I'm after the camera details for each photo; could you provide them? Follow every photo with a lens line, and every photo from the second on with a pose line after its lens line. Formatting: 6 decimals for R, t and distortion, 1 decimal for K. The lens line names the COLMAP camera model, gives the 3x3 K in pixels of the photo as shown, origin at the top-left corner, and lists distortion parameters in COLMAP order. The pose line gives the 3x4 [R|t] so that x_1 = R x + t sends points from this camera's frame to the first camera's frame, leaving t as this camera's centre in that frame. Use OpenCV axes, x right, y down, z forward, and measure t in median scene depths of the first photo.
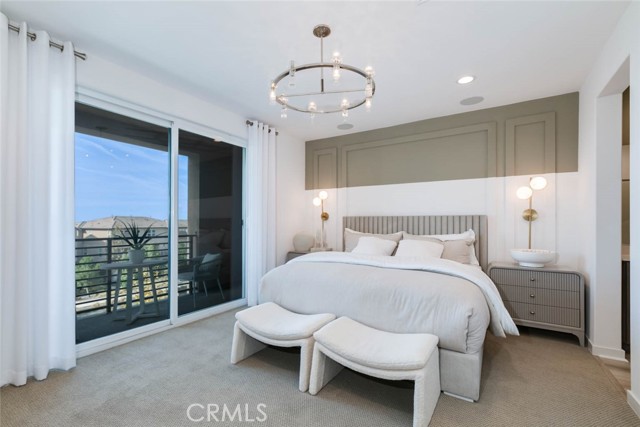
lens RADIAL K [[290.7, 0, 316.5], [0, 290.7, 214.9], [0, 0, 1]] dist [0.009798, -0.000913]
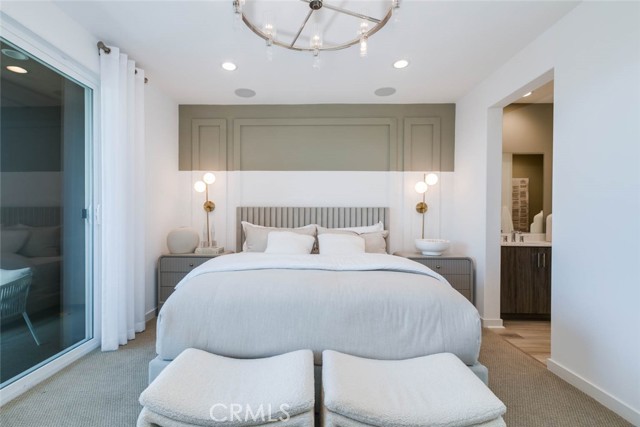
lens RADIAL K [[290.7, 0, 321.2], [0, 290.7, 215.4], [0, 0, 1]] dist [0.009798, -0.000913]
pose [[0.858076, 0.001262, 0.513522, -0.154166], [-0.015866, 0.999585, 0.024055, 0.007879], [-0.513278, -0.028788, 0.857739, 0.241210]]
